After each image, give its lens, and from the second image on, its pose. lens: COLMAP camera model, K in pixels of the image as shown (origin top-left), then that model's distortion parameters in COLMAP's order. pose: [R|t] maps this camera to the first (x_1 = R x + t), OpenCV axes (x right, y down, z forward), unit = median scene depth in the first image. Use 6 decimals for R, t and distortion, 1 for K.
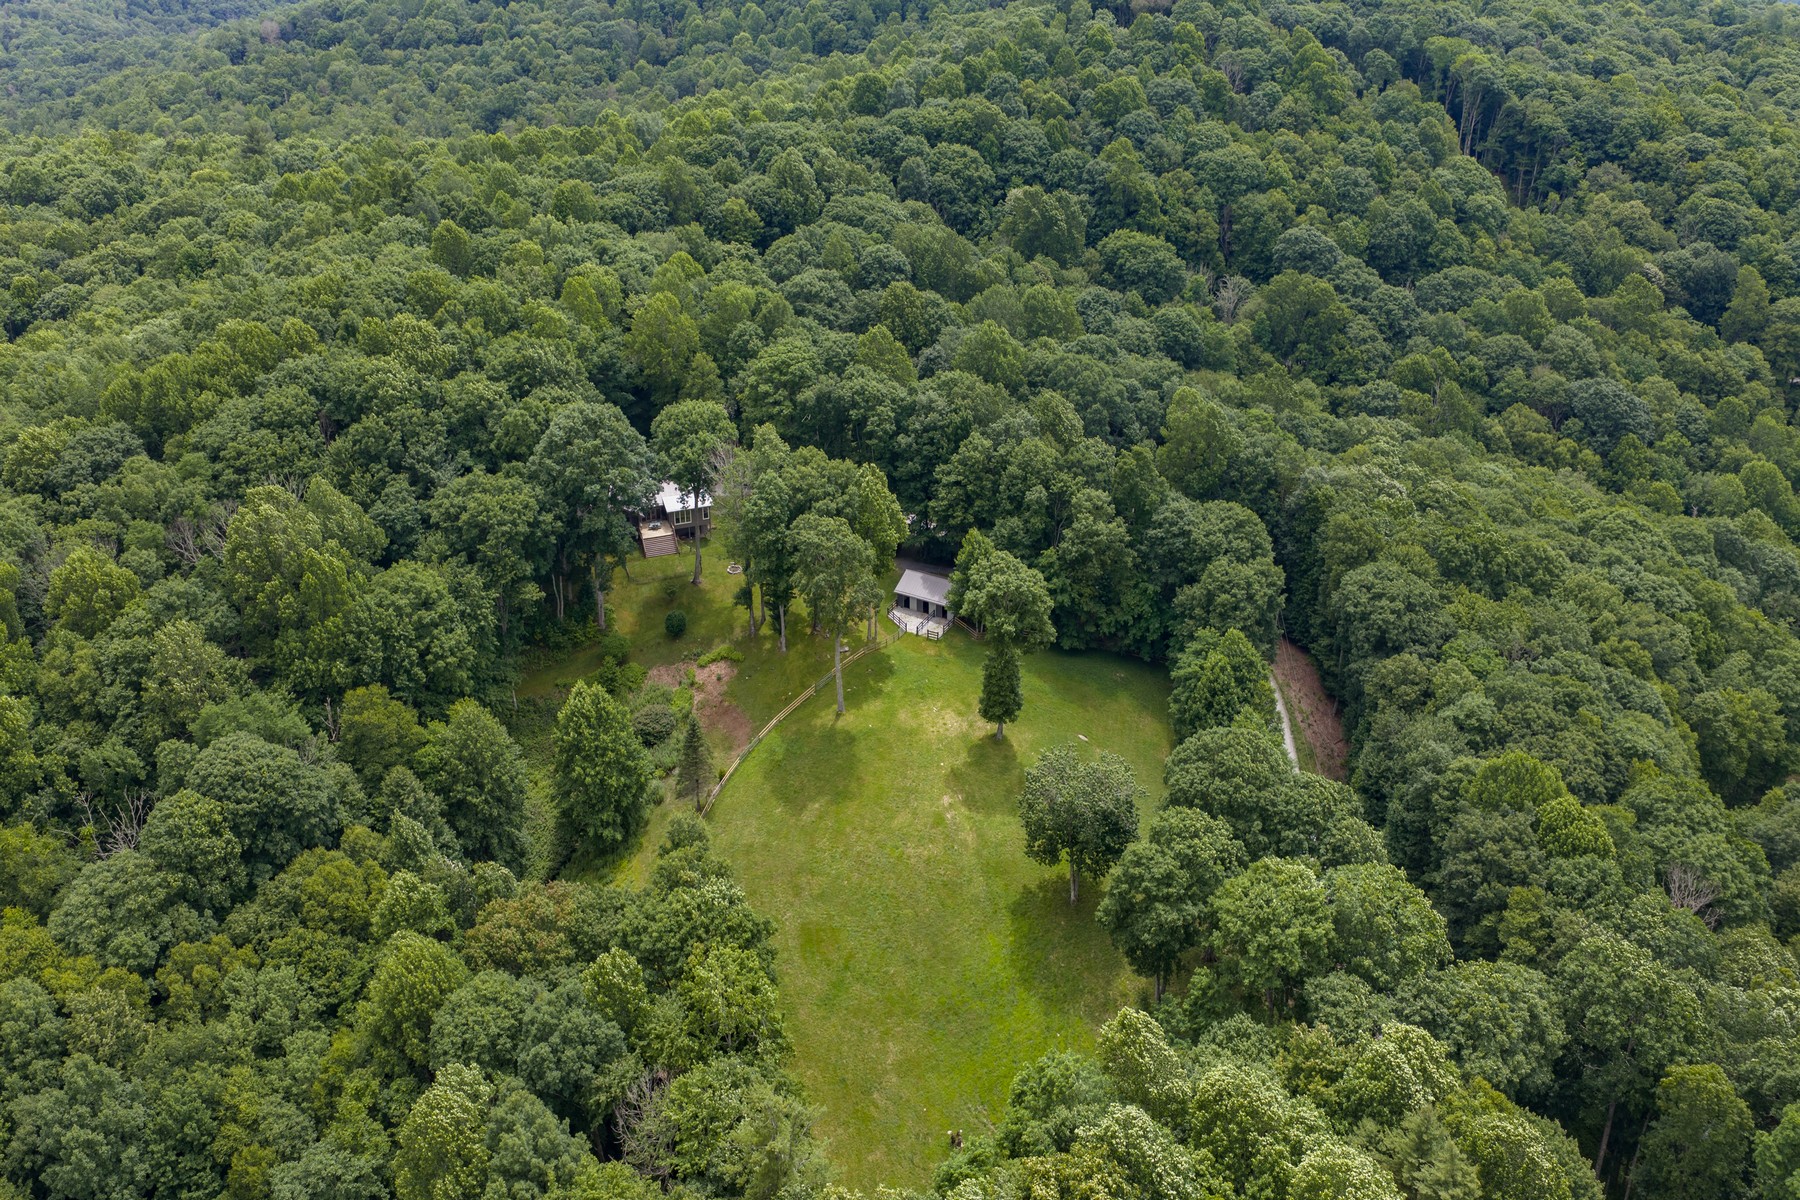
lens RADIAL K [[1507.1, 0, 899.2], [0, 1507.1, 477.1], [0, 0, 1]] dist [0.002448, -0.015350]
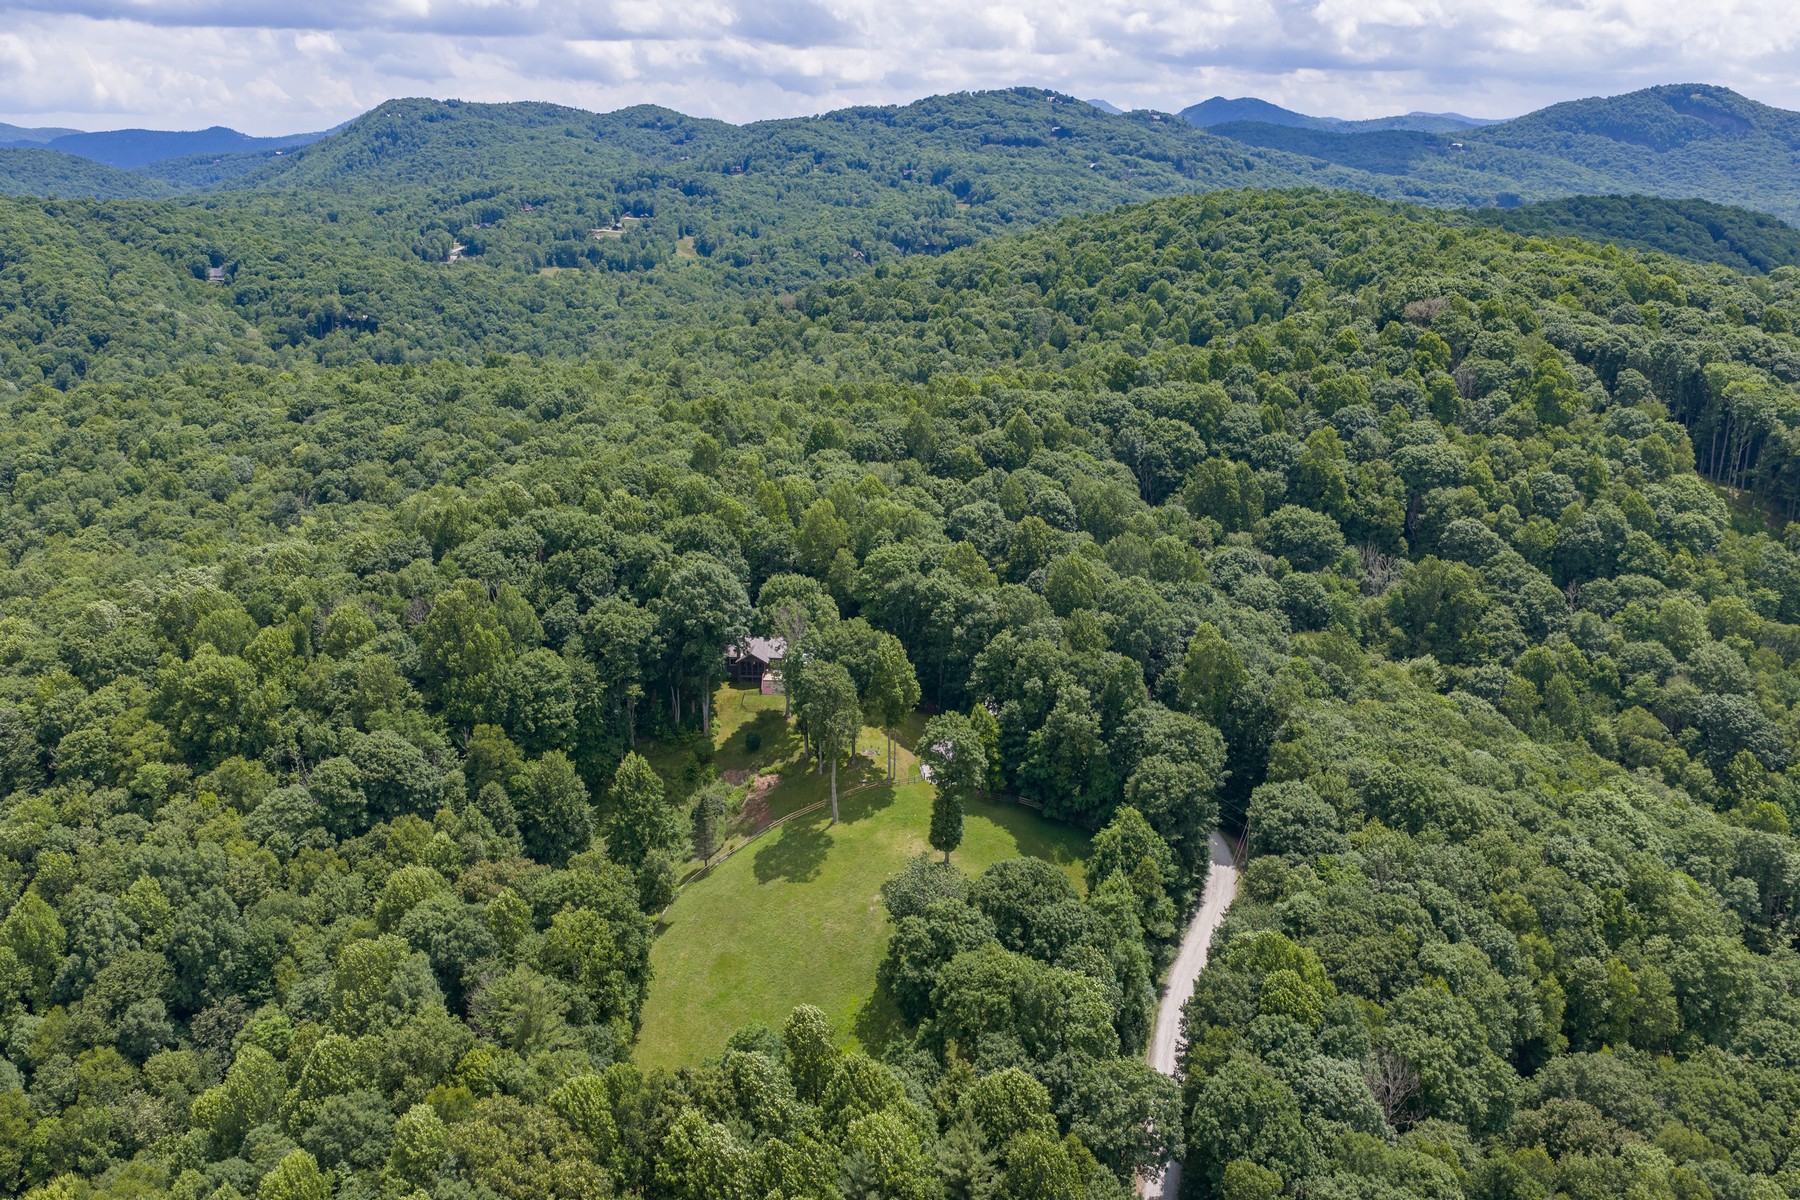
lens RADIAL K [[1457.1, 0, 900.0], [0, 1457.1, 600.0], [0, 0, 1]] dist [-0.002581, -0.004674]
pose [[0.924881, 0.127659, -0.358187, 0.288280], [-0.164163, 0.983707, -0.073293, 0.034755], [0.342994, 0.126589, 0.930769, -0.103923]]
